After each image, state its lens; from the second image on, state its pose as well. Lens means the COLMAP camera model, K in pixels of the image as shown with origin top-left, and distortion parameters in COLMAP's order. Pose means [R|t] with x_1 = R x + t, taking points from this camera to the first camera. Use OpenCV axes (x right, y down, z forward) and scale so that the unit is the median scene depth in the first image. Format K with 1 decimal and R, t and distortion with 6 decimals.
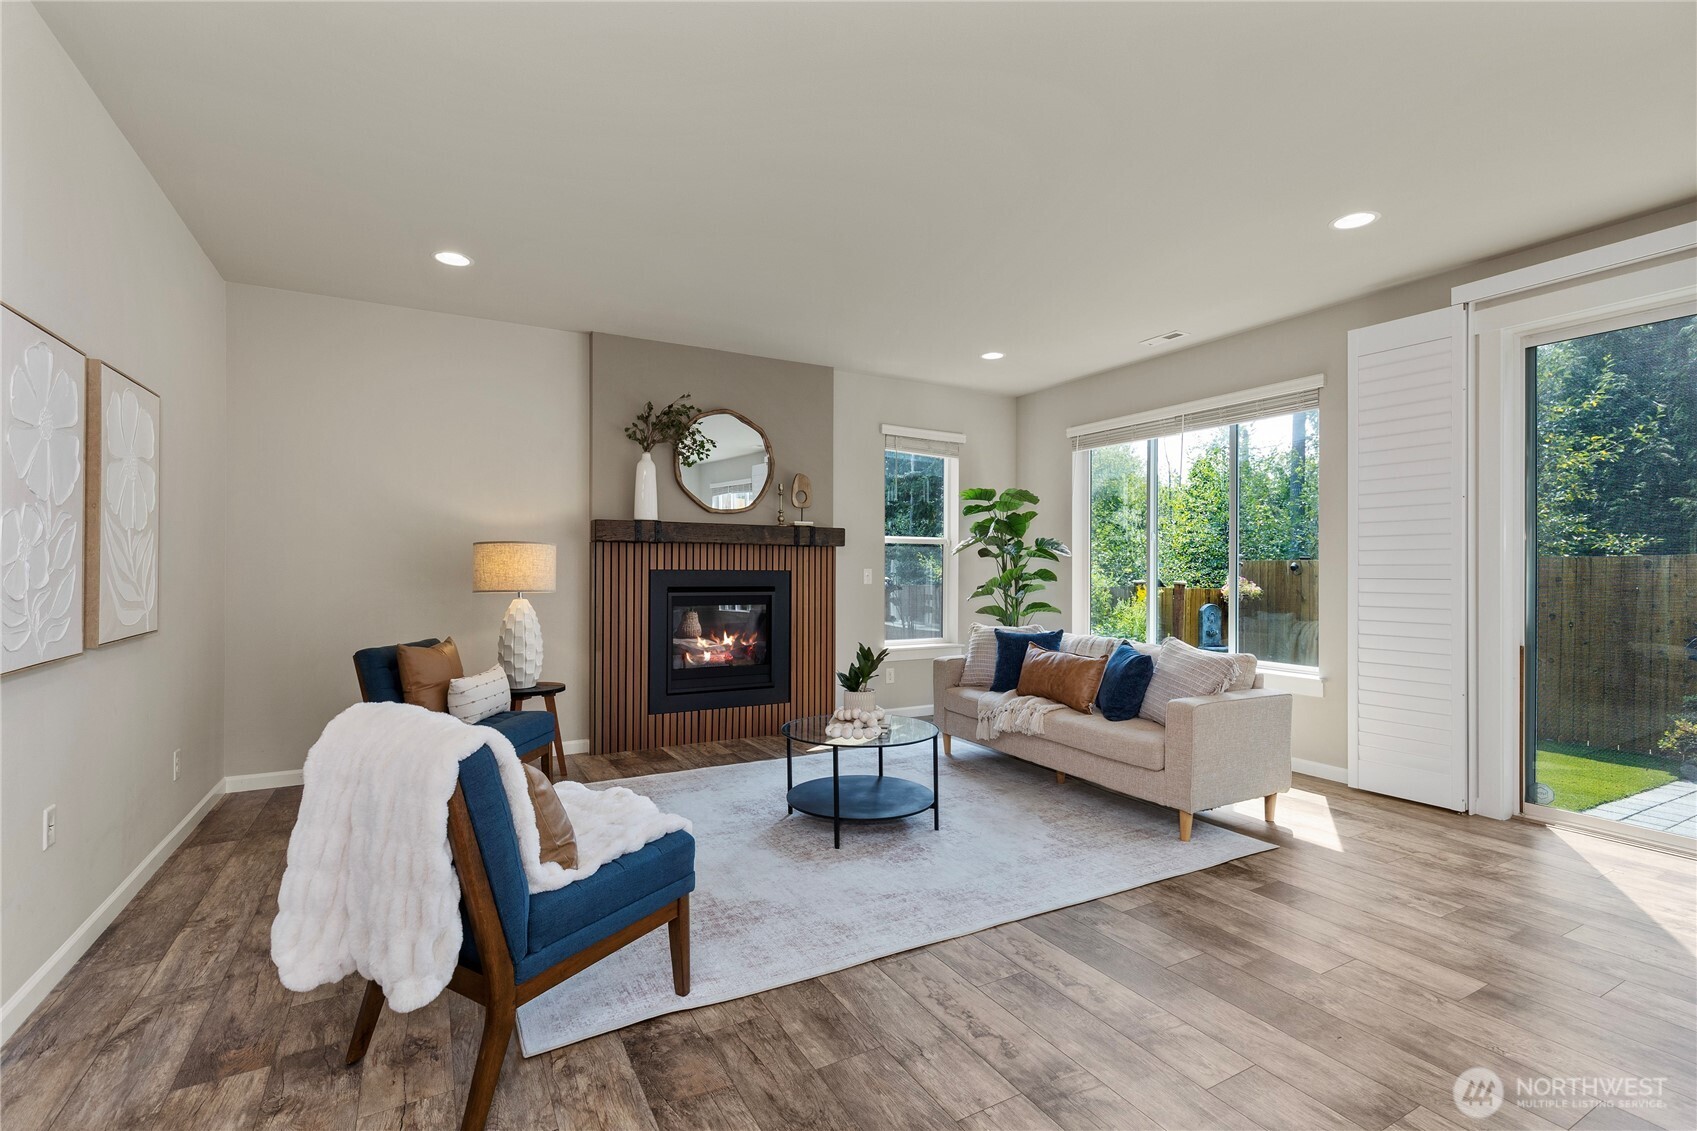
lens RADIAL K [[764.8, 0, 850.4], [0, 764.8, 566.9], [0, 0, 1]] dist [0.003893, -0.001075]
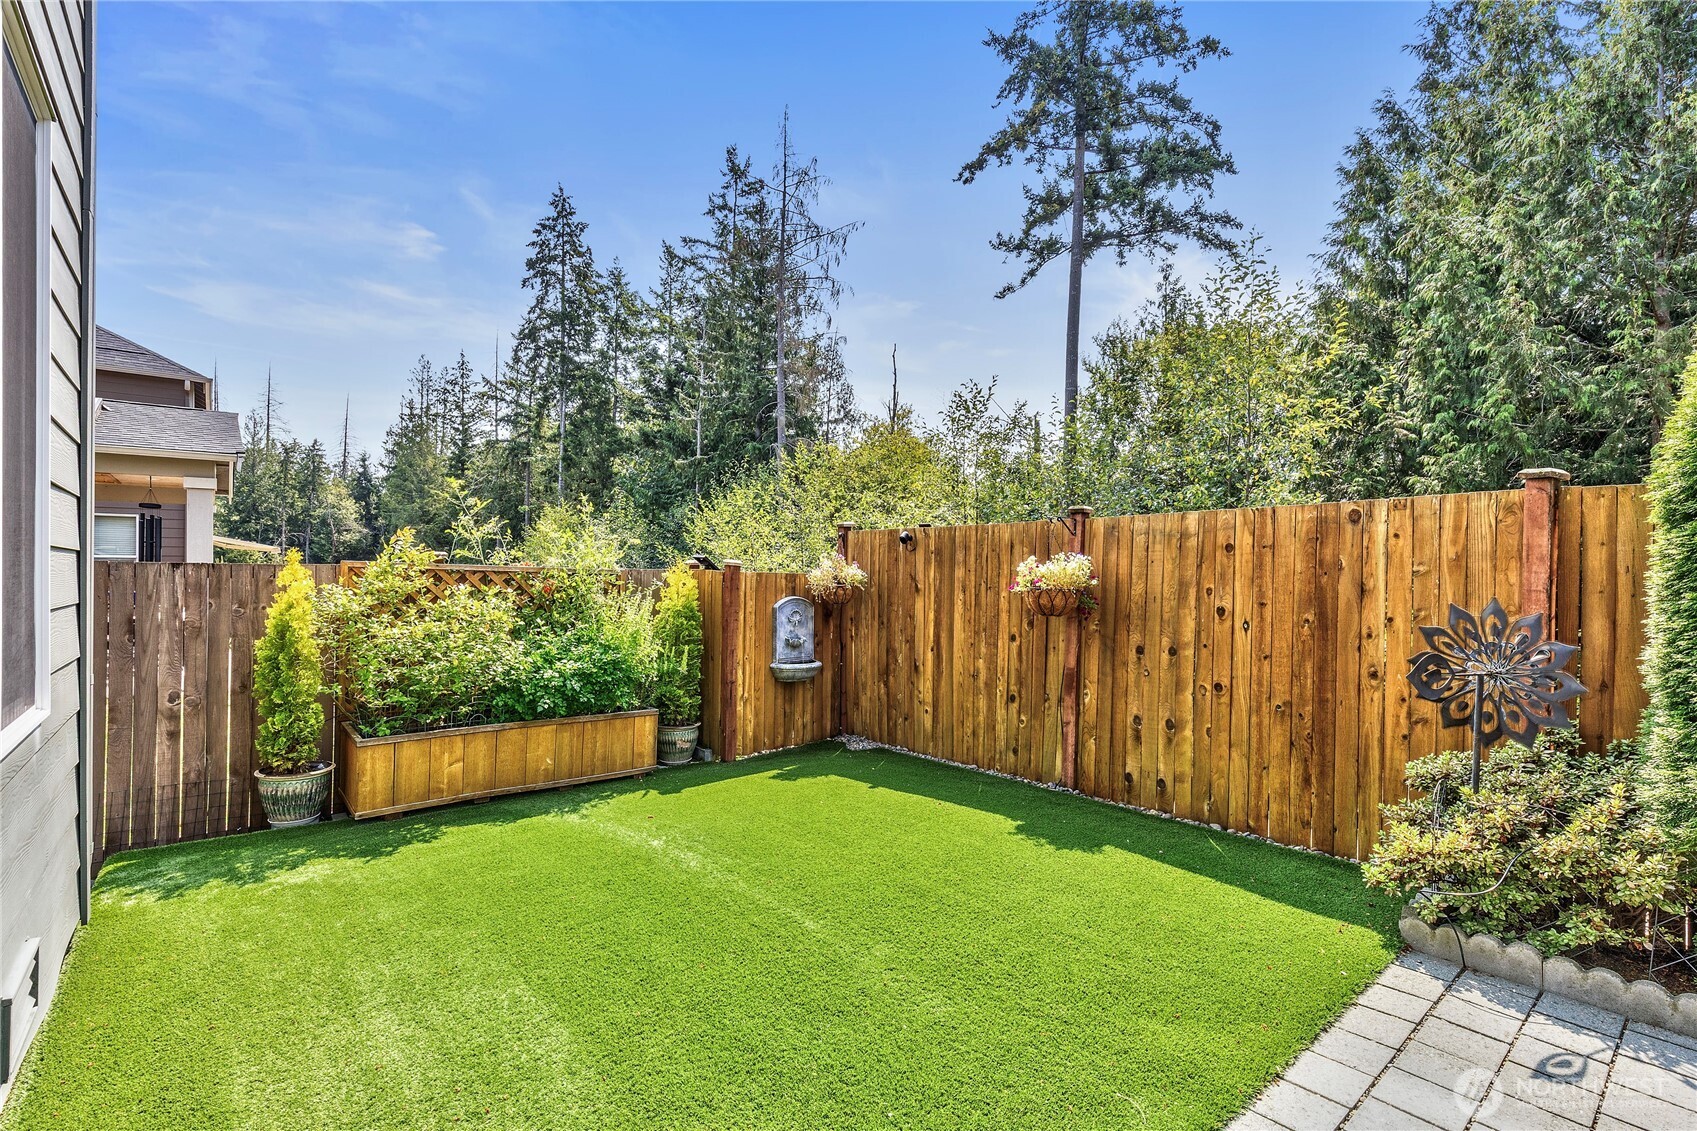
lens RADIAL K [[764.8, 0, 849.9], [0, 764.8, 568.6], [0, 0, 1]] dist [0.003893, -0.001075]
pose [[0.982783, 0.002977, 0.184741, 0.806062], [-0.003207, 0.999994, 0.000947, 0.048474], [-0.184737, -0.001524, 0.982787, 0.728059]]
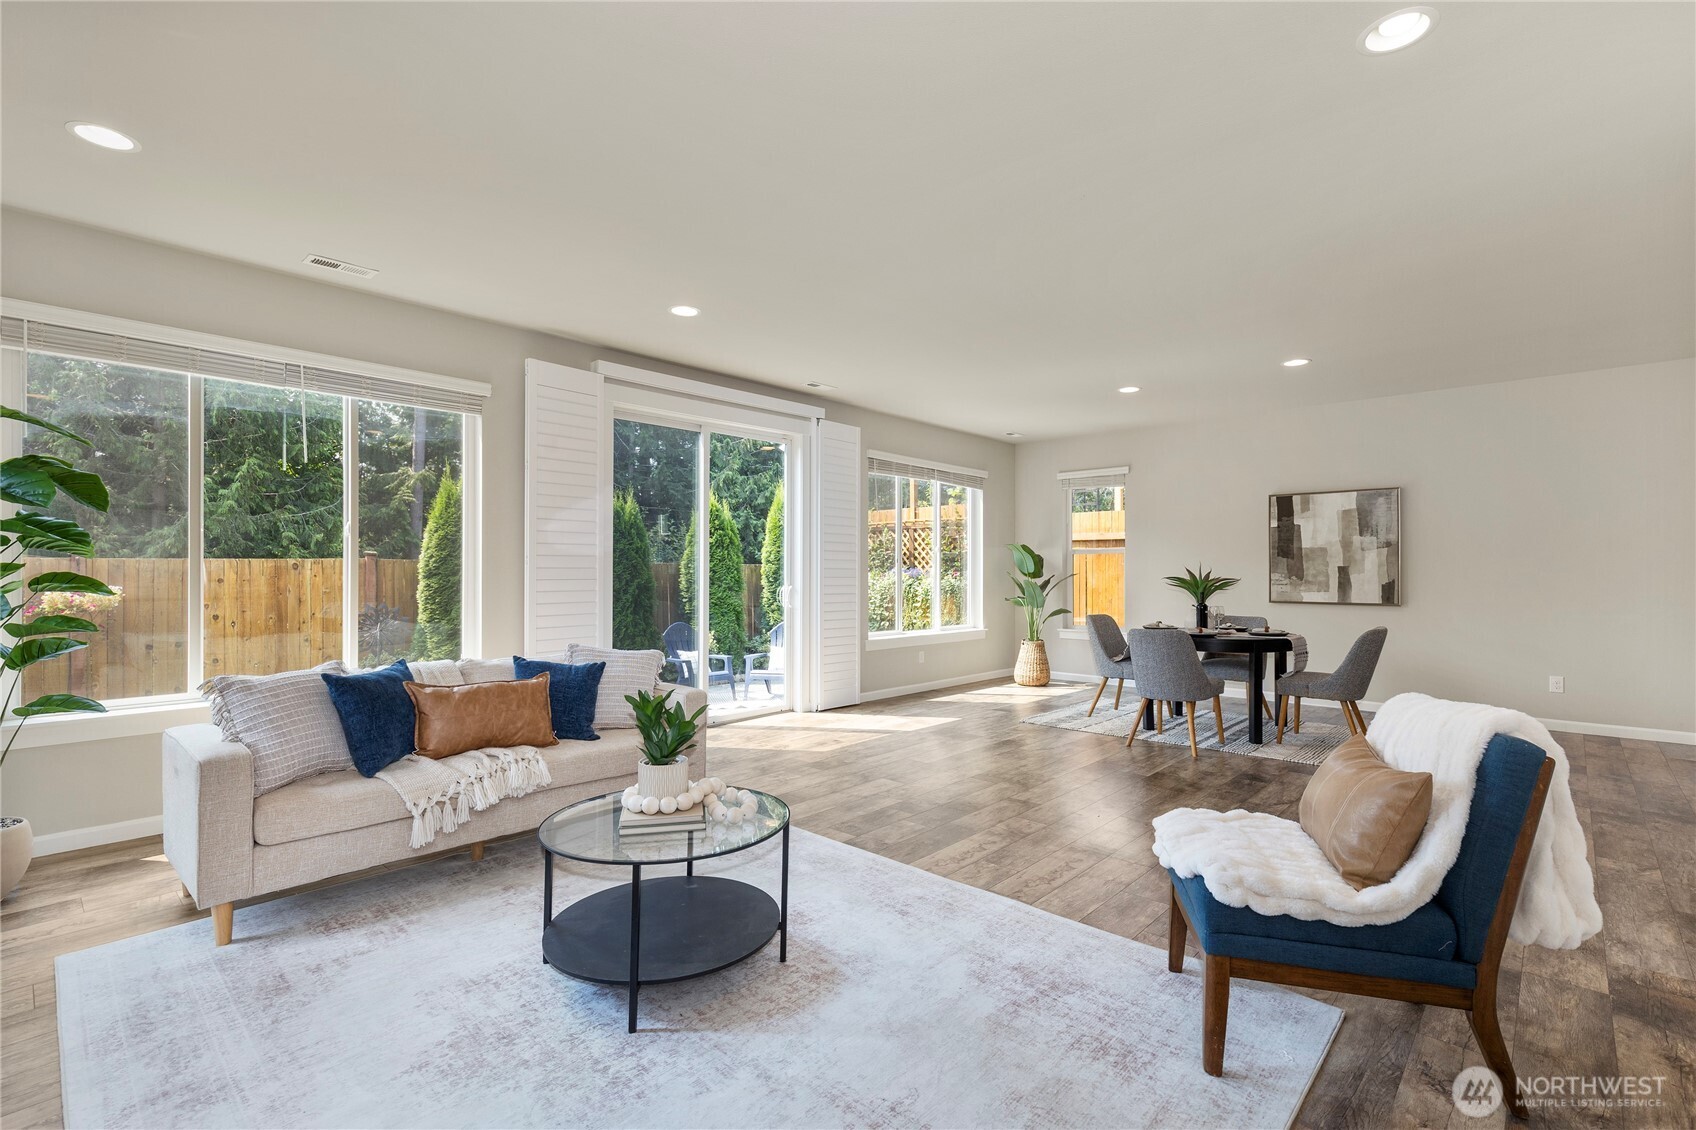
lens RADIAL K [[764.4, 0, 852.3], [0, 764.4, 575.9], [0, 0, 1]] dist [0.003893, -0.001075]
pose [[-0.305316, -0.007770, 0.952219, -0.477572], [-0.002468, 0.999970, 0.007368, -0.000492], [-0.952248, -0.000100, -0.305326, 0.767007]]
